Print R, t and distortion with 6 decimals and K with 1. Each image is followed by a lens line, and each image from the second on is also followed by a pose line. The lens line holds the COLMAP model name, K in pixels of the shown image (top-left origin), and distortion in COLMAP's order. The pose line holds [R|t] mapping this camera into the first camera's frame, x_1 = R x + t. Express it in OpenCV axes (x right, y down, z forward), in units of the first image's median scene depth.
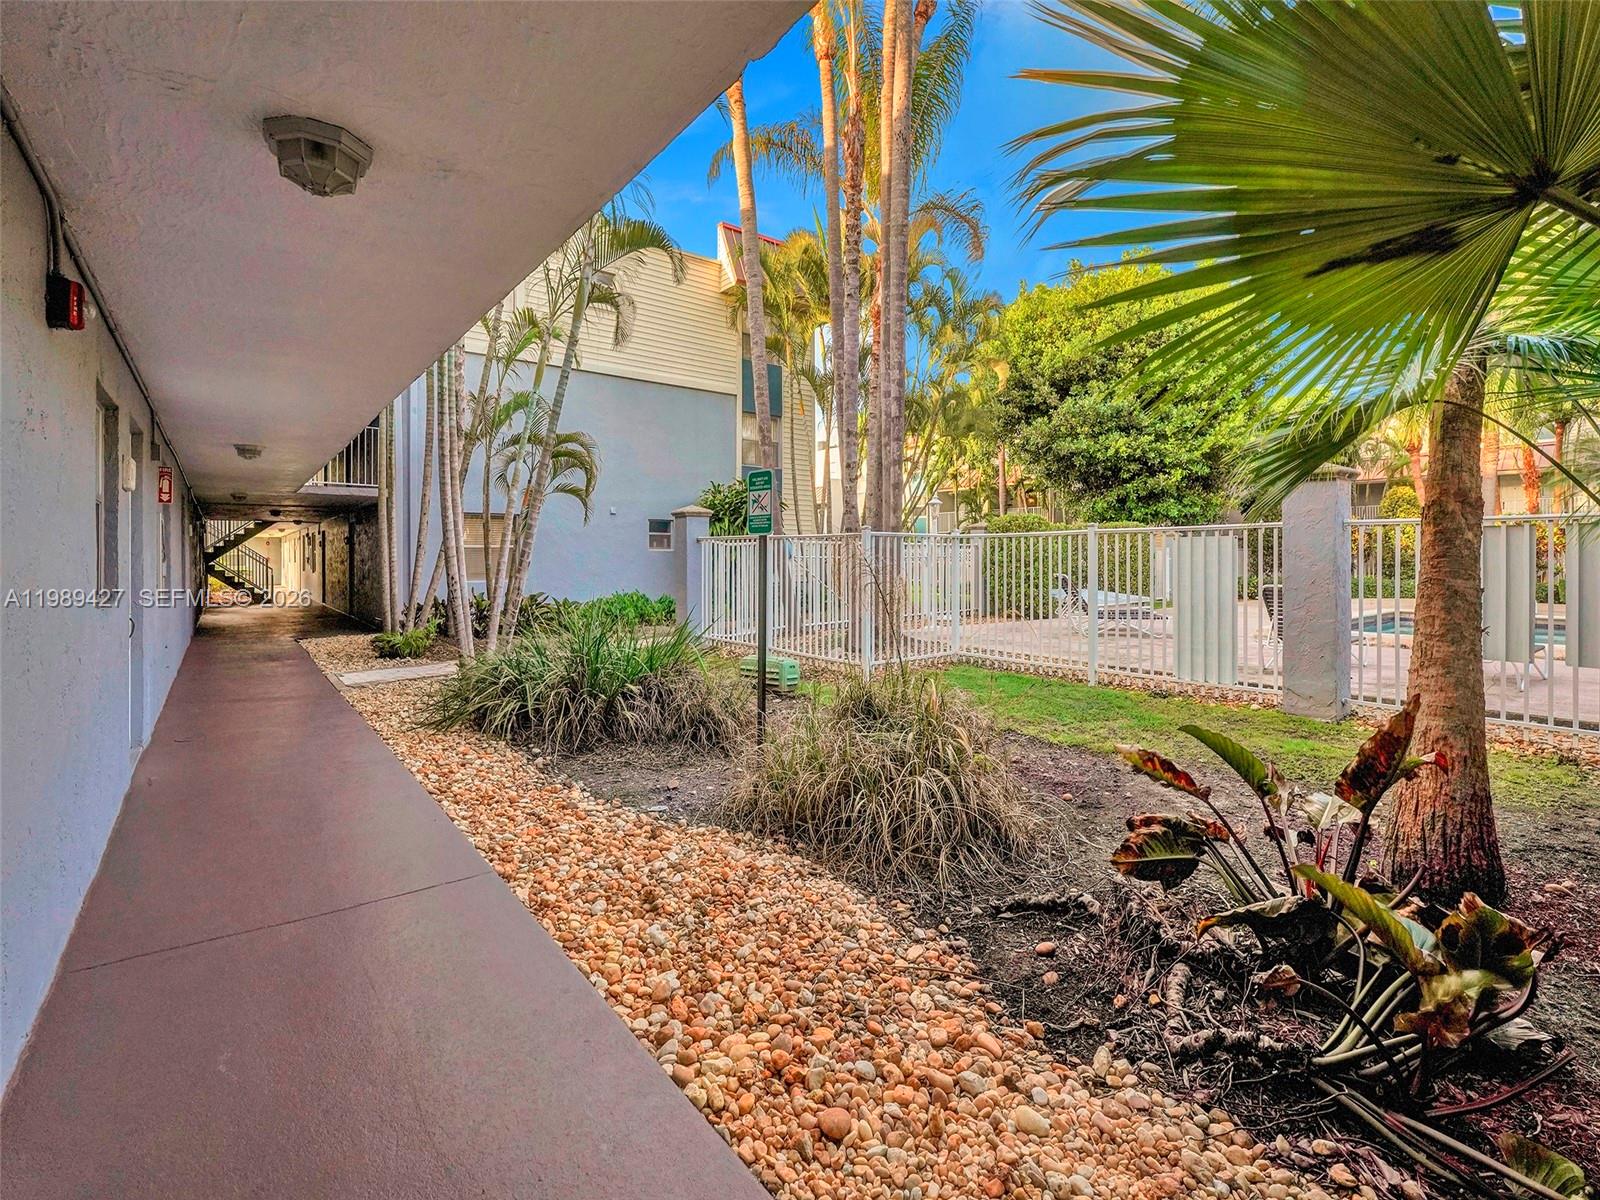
lens RADIAL K [[729.4, 0, 803.0], [0, 729.4, 559.6], [0, 0, 1]] dist [-0.001396, -0.000046]
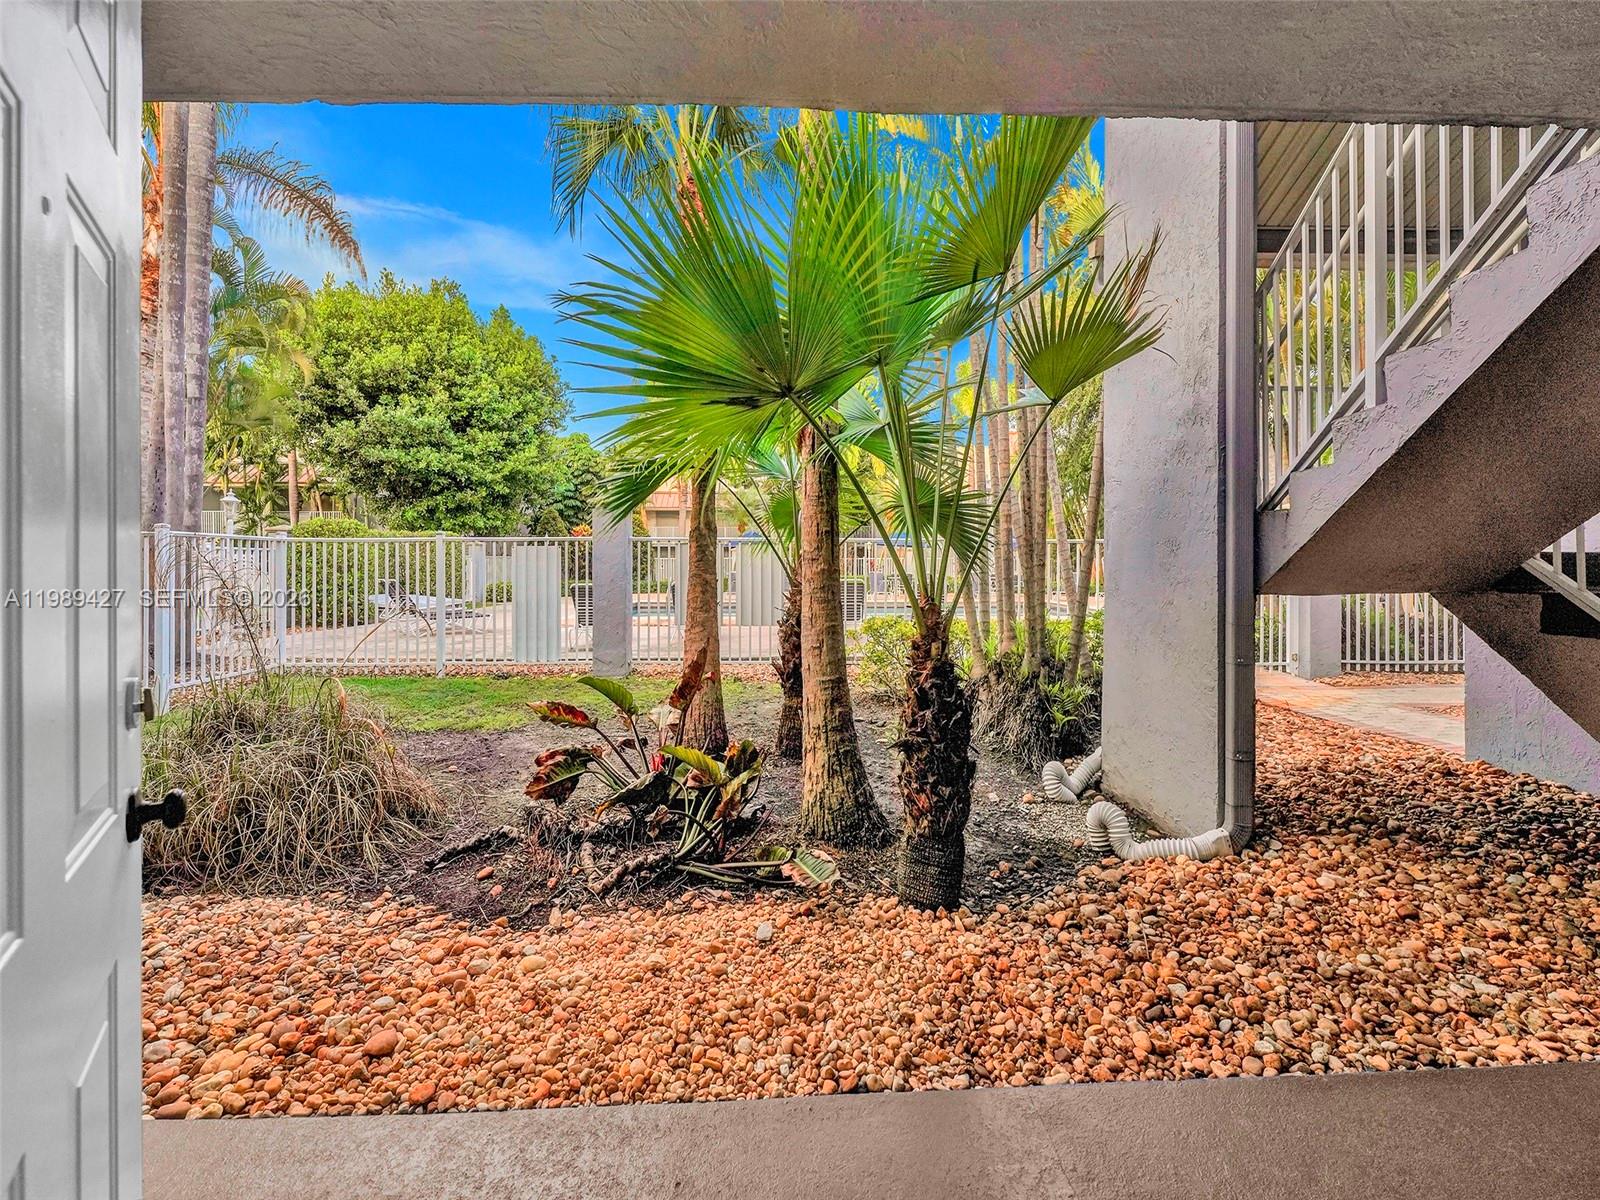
lens RADIAL K [[653.3, 0, 800.1], [0, 653.3, 562.8], [0, 0, 1]] dist [-0.000442, 0.000045]
pose [[0.591916, 0.003545, 0.805992, -0.222198], [0.001025, 0.999986, -0.005151, 0.009182], [-0.805999, 0.003875, 0.591904, -0.083640]]
